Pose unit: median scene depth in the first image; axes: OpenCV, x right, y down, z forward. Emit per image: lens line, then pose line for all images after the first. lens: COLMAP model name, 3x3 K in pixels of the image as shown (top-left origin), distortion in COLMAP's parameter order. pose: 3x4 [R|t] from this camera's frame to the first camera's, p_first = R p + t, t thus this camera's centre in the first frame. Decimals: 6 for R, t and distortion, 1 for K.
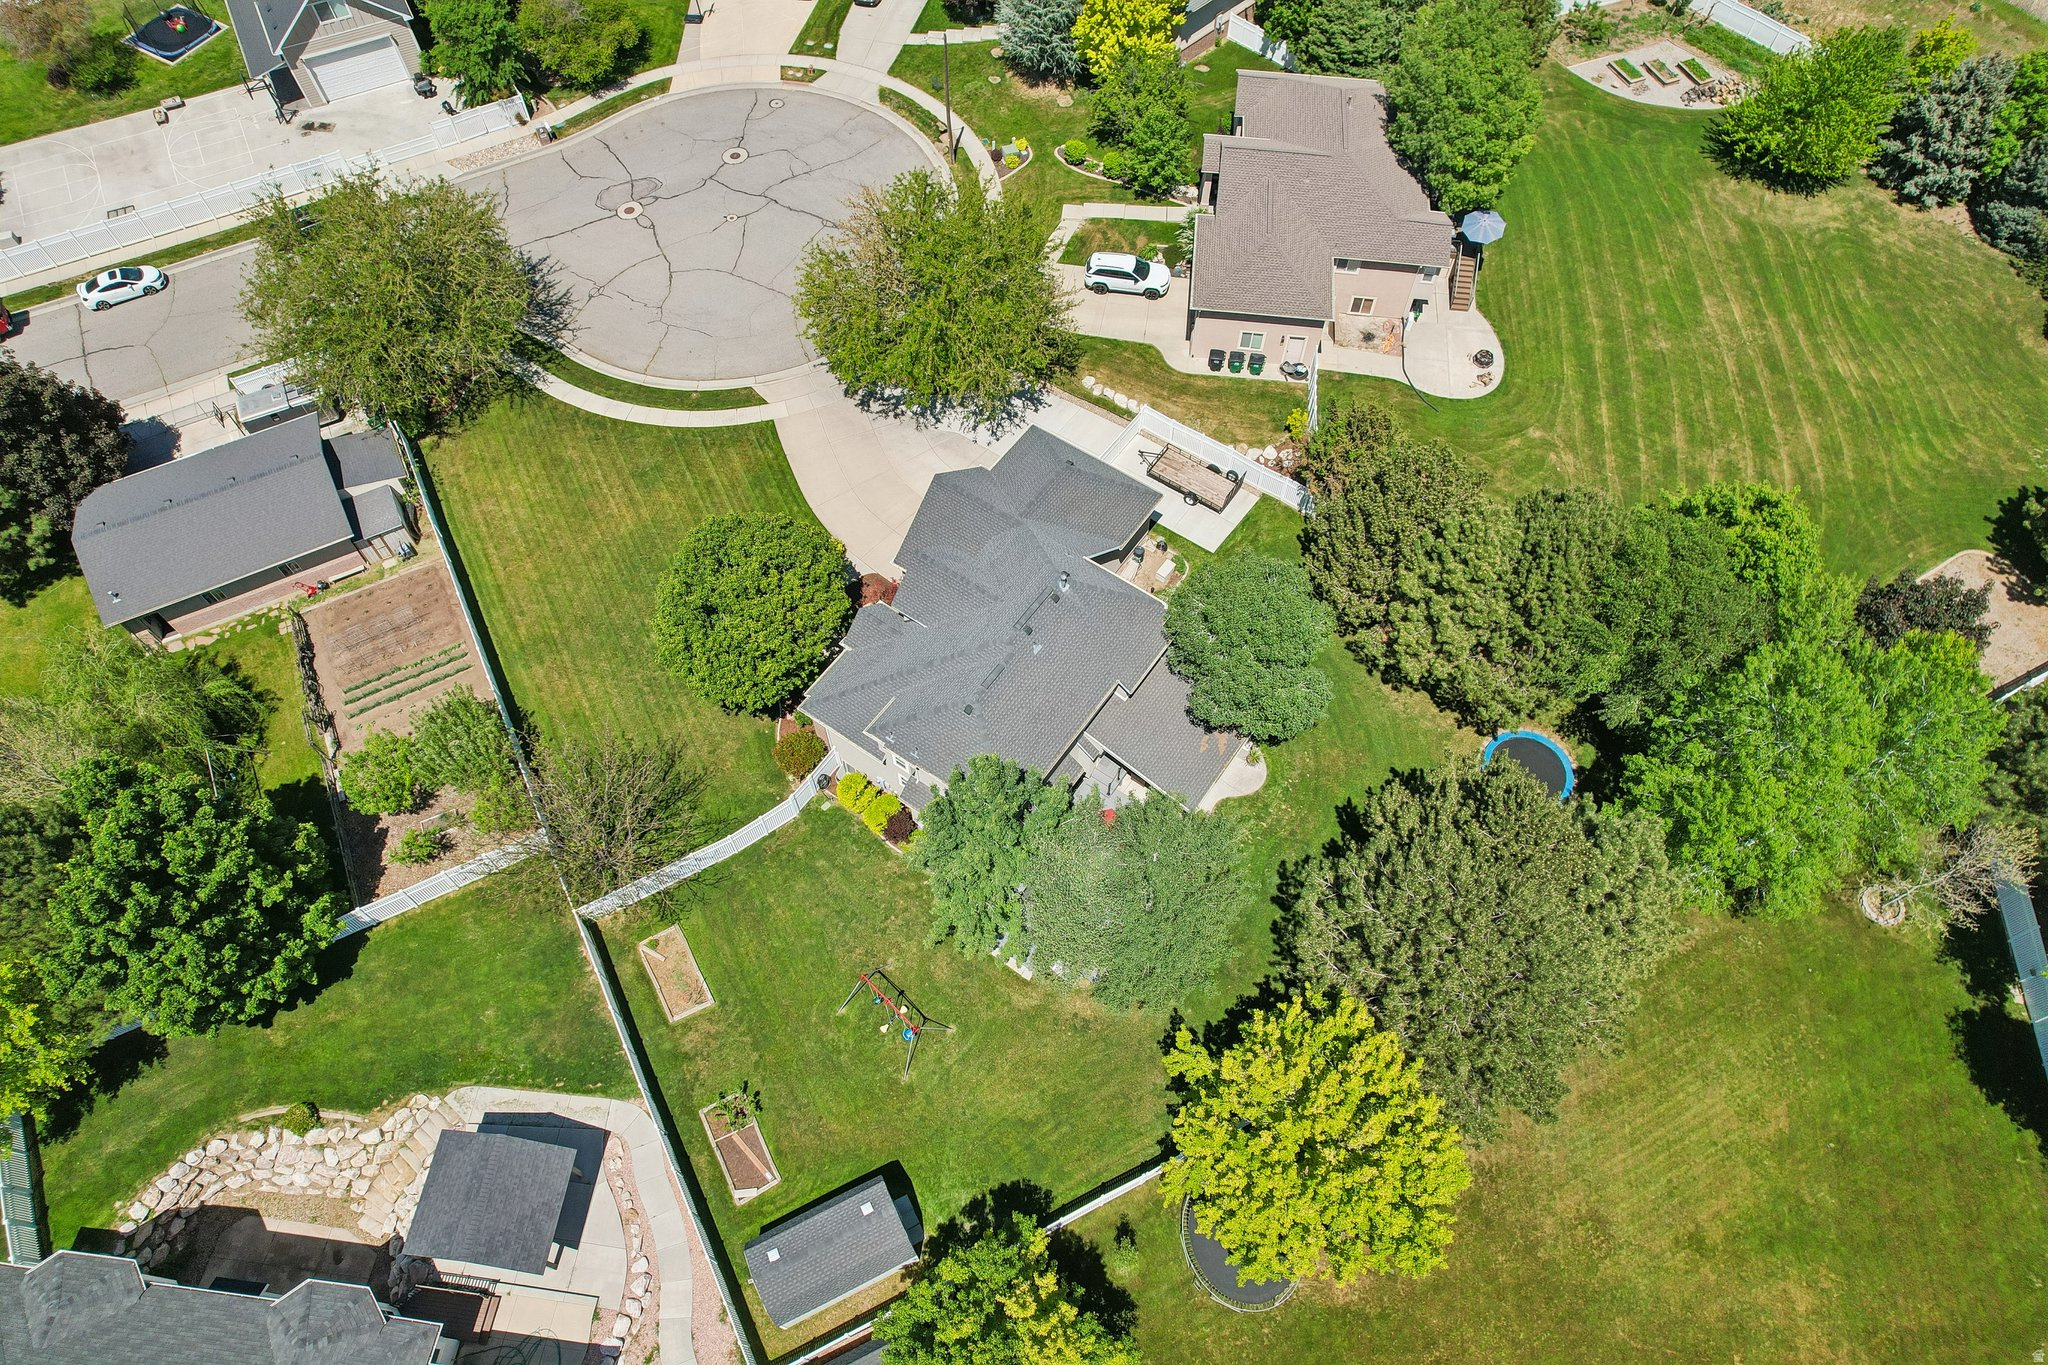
lens RADIAL K [[1311.6, 0, 1022.2], [0, 1311.6, 690.9], [0, 0, 1]] dist [-0.081715, 0.071959]
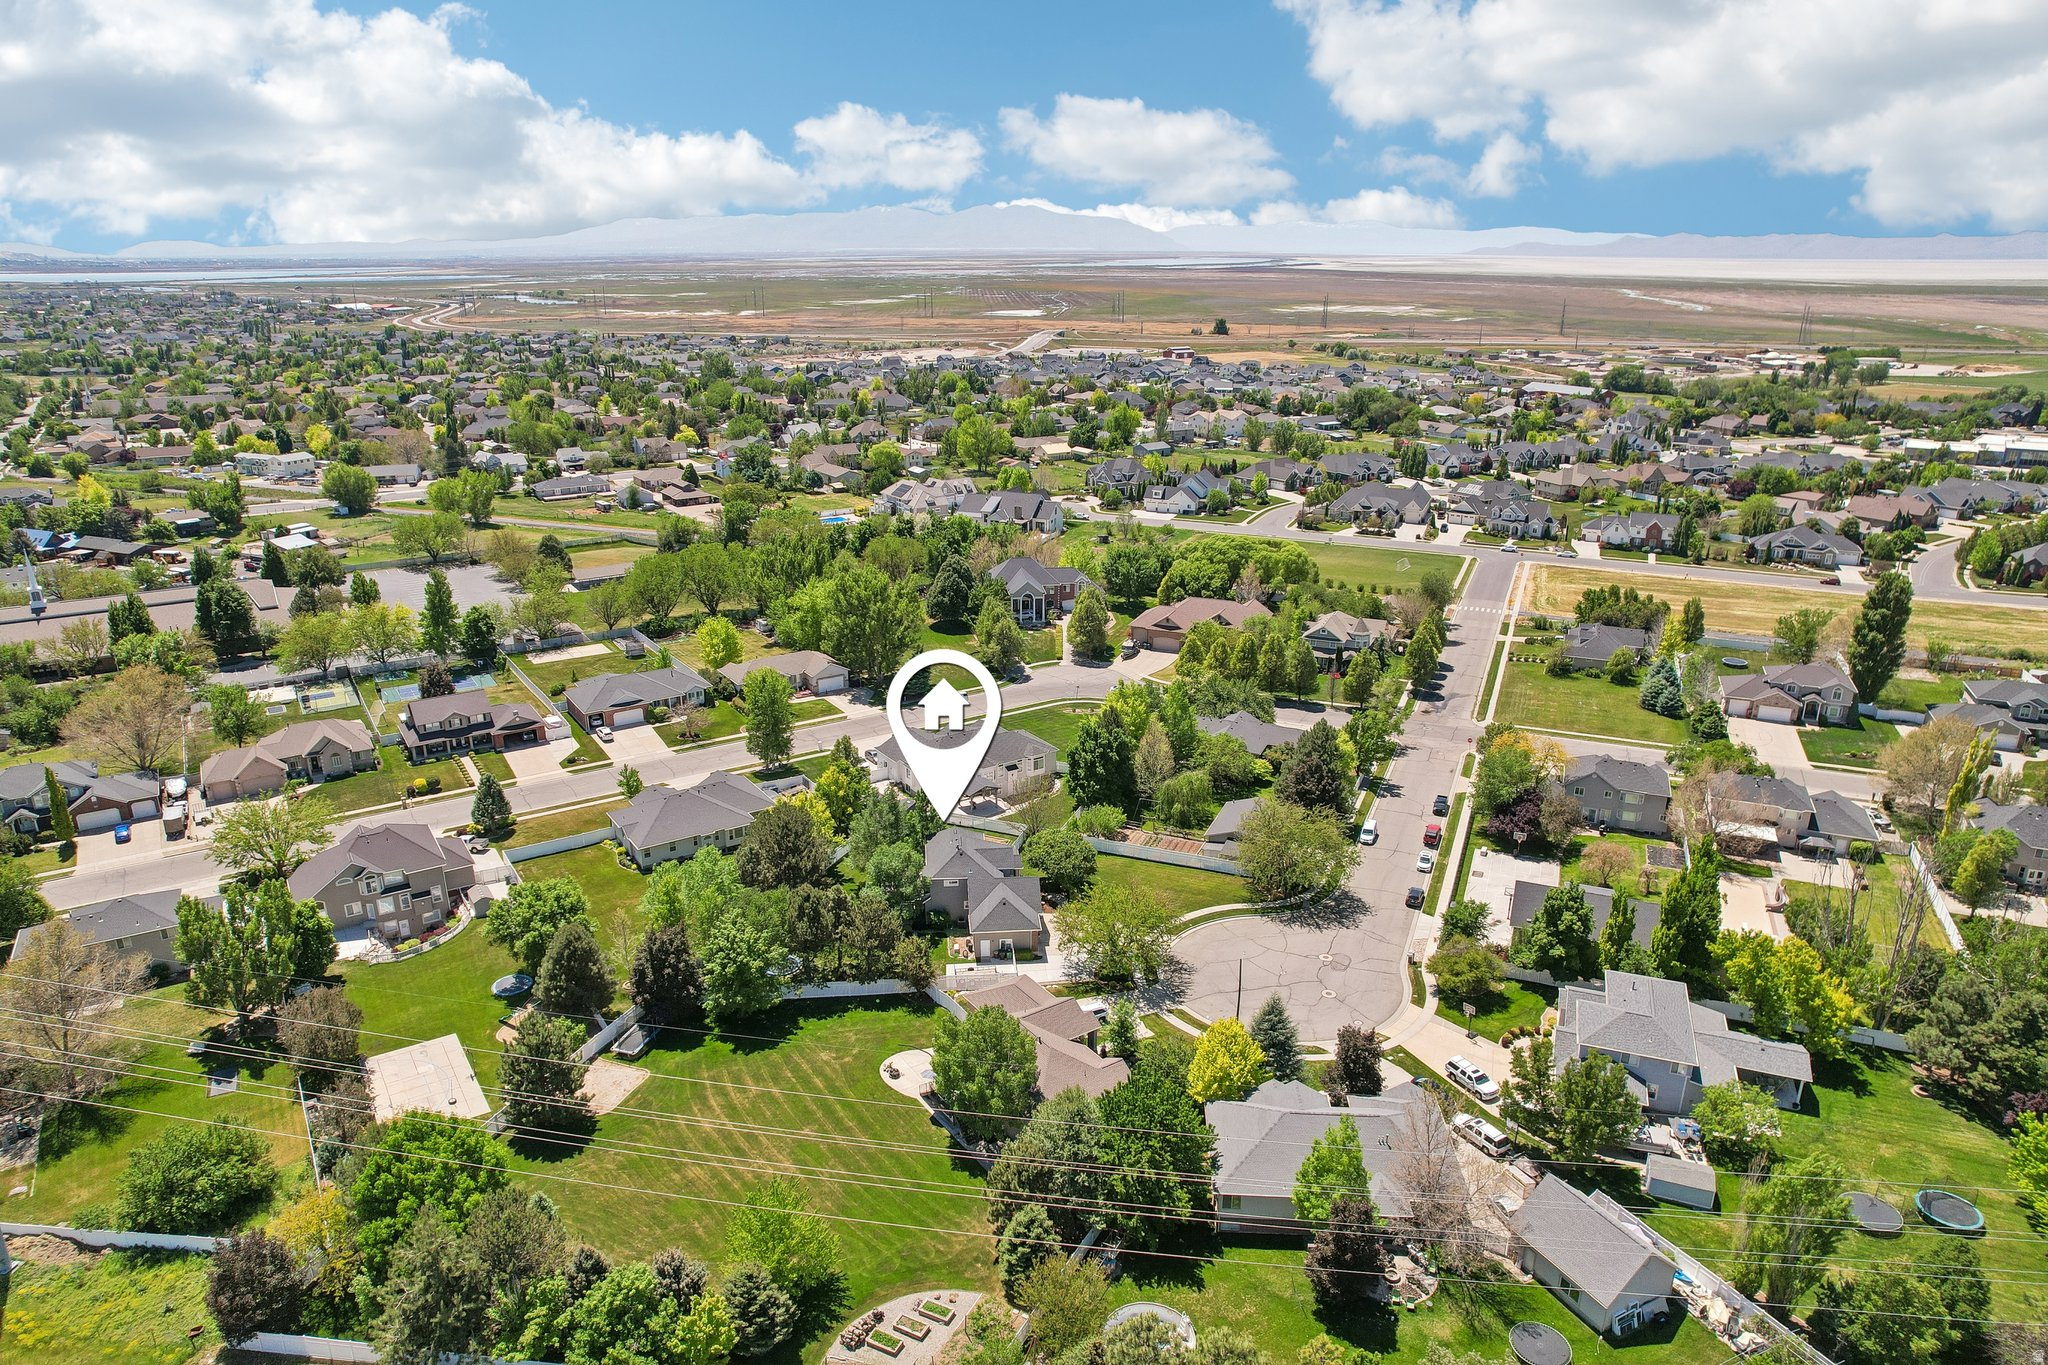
lens RADIAL K [[1308.4, 0, 1024.0], [0, 1308.4, 682.5], [0, 0, 1]] dist [-0.041925, 0.000304]
pose [[-0.765567, 0.205472, -0.609662, 1.182038], [-0.555941, 0.265633, 0.787635, -1.868011], [0.323783, 0.941924, -0.089130, 0.724643]]
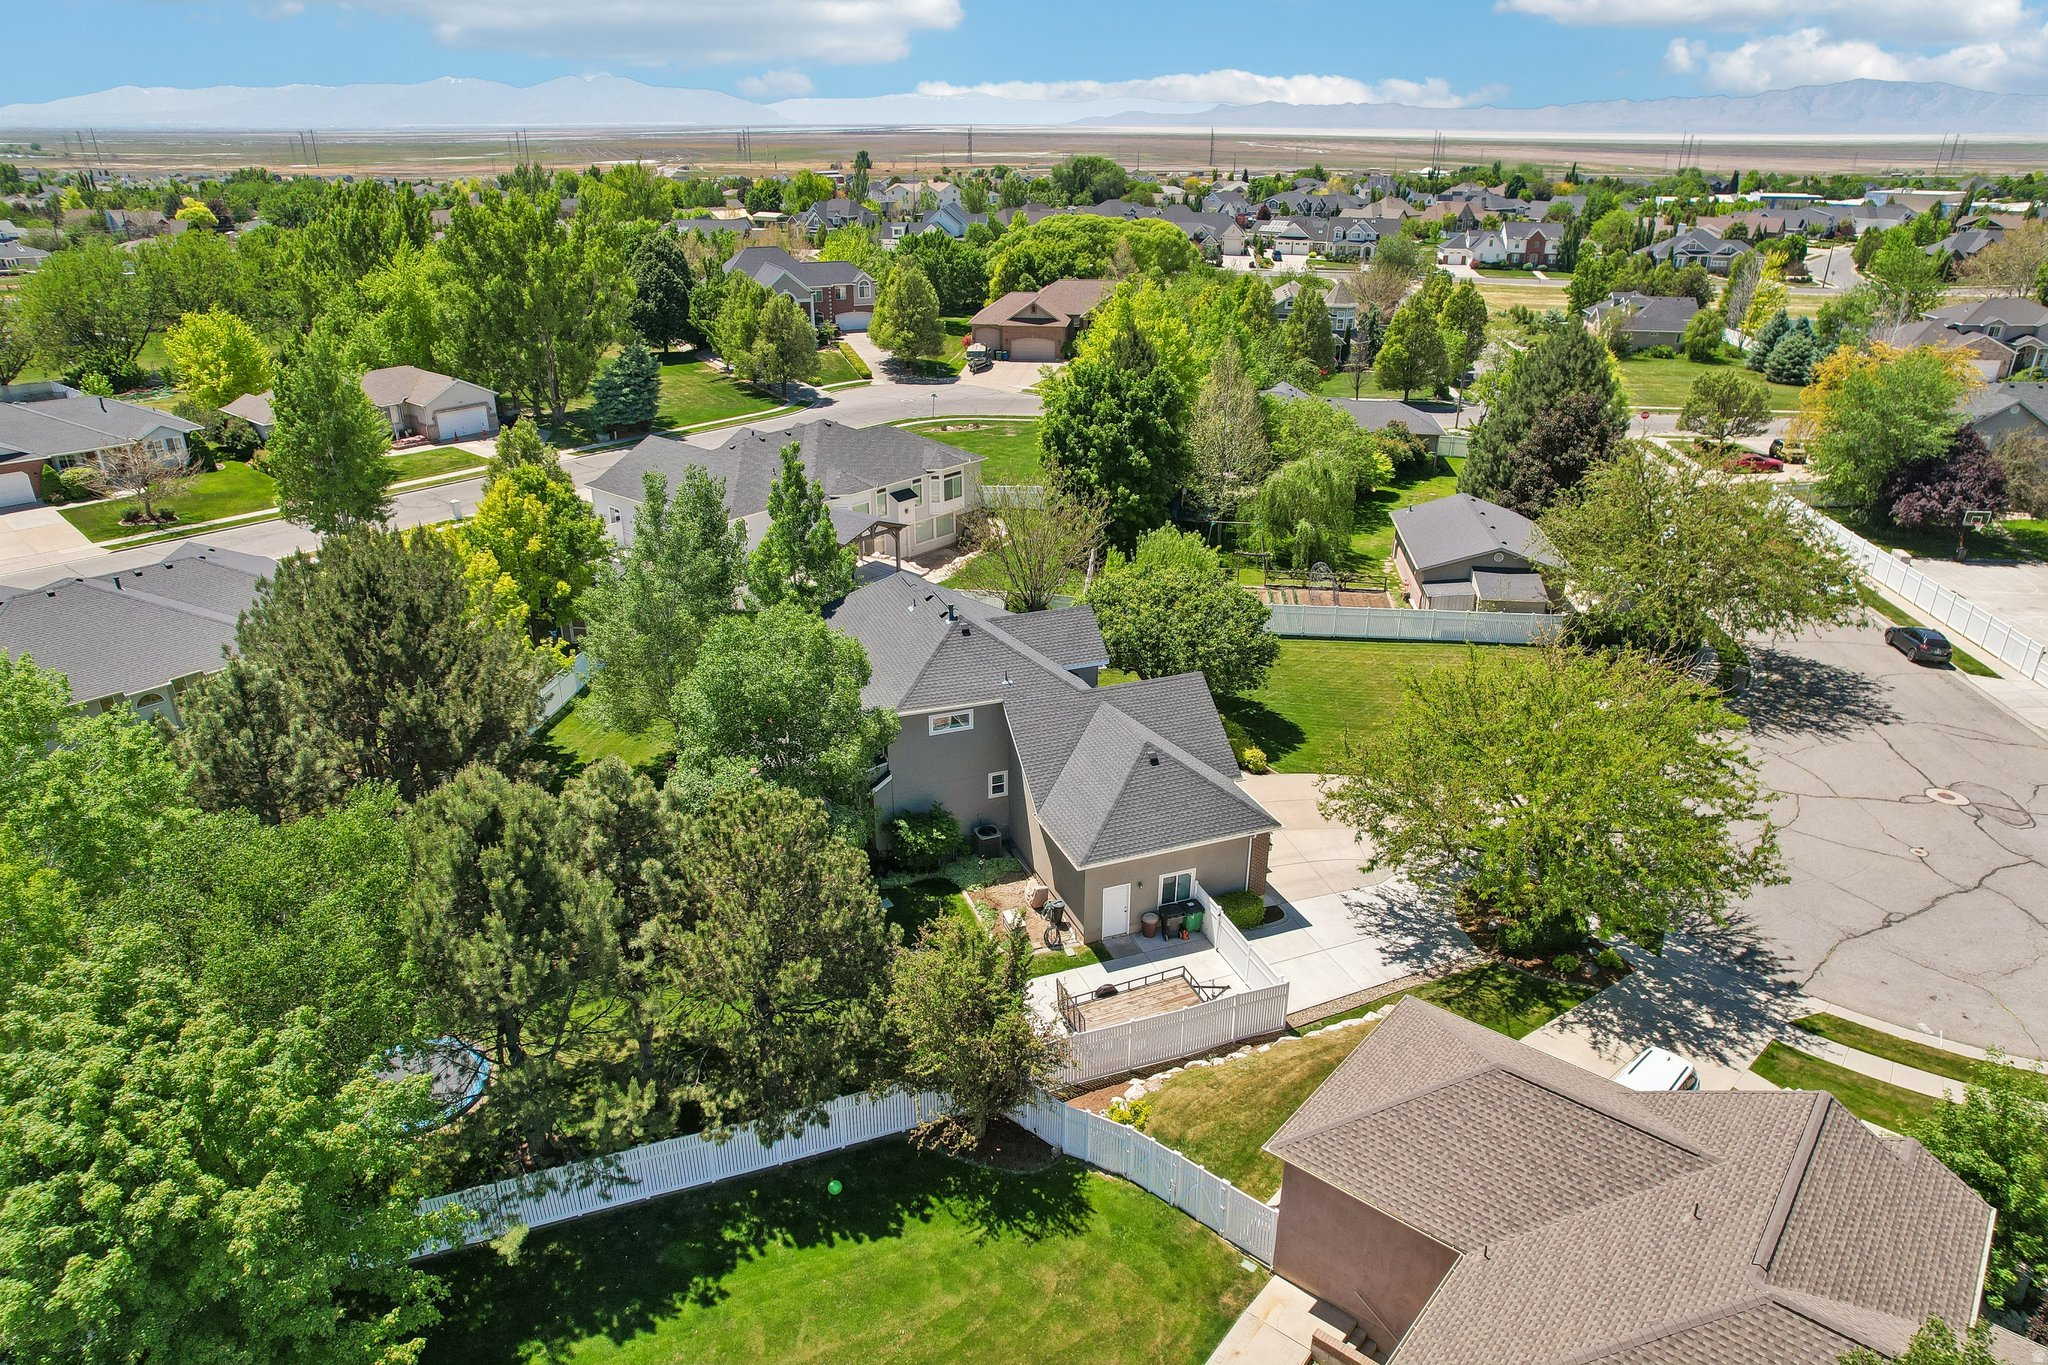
lens RADIAL K [[1311.6, 0, 1022.2], [0, 1311.6, 690.9], [0, 0, 1]] dist [-0.081715, 0.071959]
pose [[-0.558123, 0.333767, -0.759670, 0.539420], [-0.718490, 0.263563, 0.643667, -0.521754], [0.415055, 0.905060, 0.092708, 0.741389]]
